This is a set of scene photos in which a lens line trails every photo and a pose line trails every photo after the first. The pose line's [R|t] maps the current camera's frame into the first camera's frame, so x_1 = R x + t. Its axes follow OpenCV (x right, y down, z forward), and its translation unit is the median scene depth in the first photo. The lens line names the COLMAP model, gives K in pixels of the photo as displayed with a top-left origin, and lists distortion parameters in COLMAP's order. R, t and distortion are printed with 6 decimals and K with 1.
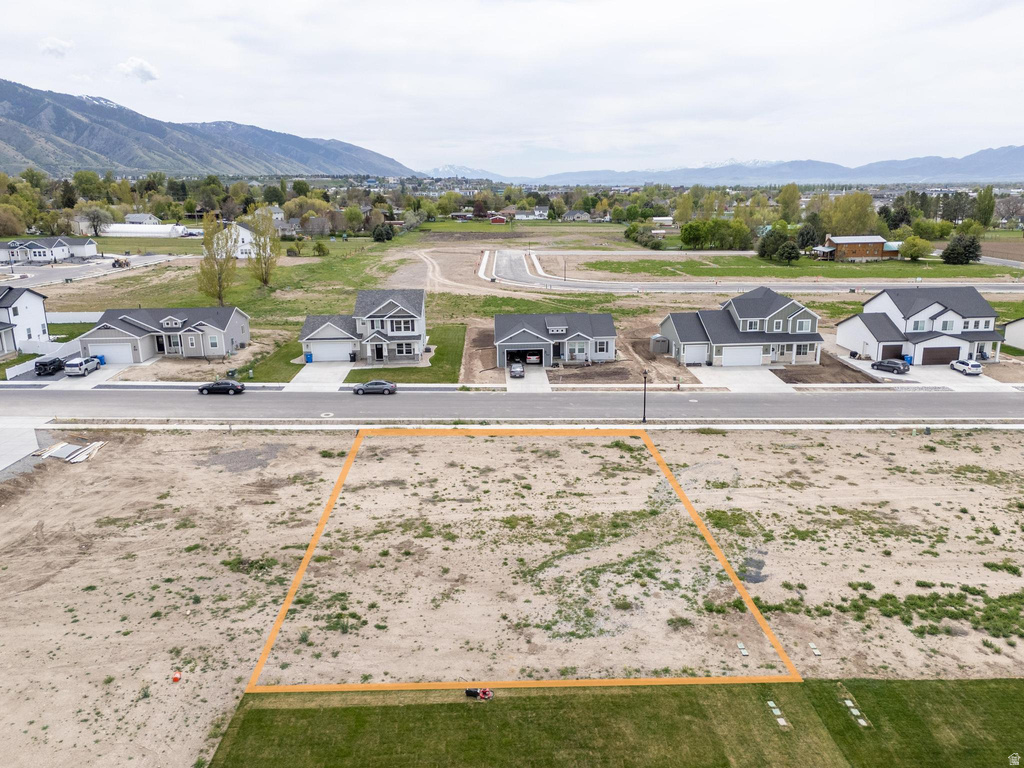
lens RADIAL K [[749.2, 0, 516.6], [0, 749.2, 416.7], [0, 0, 1]] dist [0.084487, -0.078158]
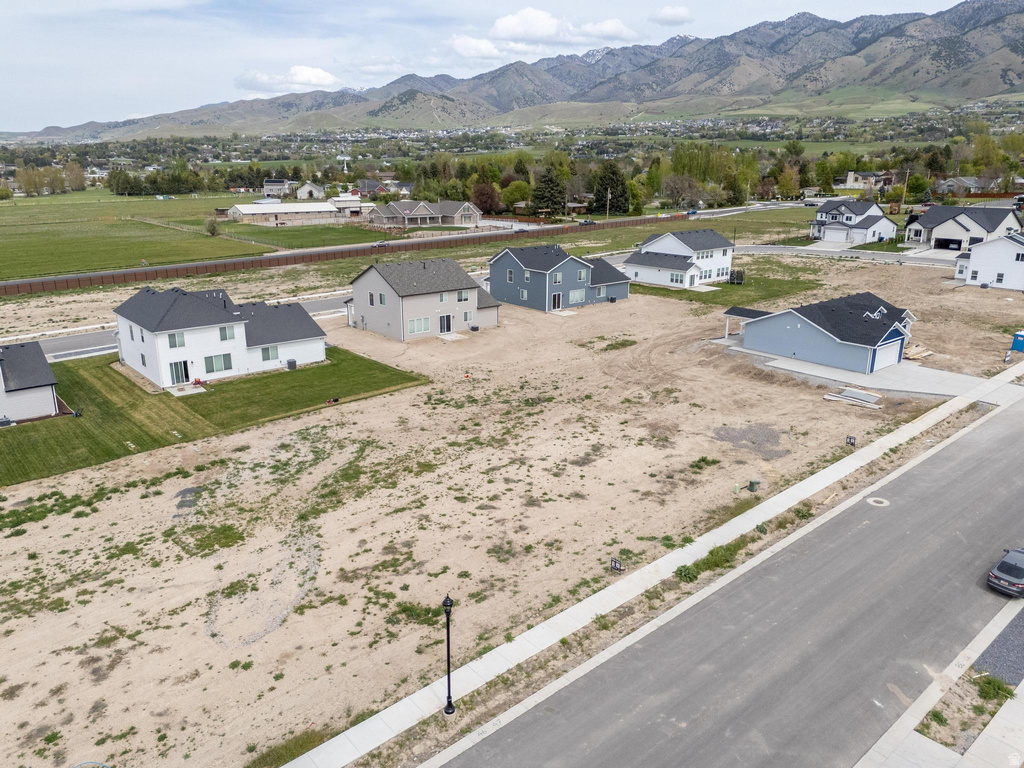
lens RADIAL K [[749.2, 0, 515.8], [0, 749.2, 386.8], [0, 0, 1]] dist [0.084487, -0.078158]
pose [[-0.782340, 0.190368, -0.593046, 0.487456], [-0.172979, 0.848285, 0.500491, -0.493127], [0.598349, 0.494139, -0.630718, 1.643840]]
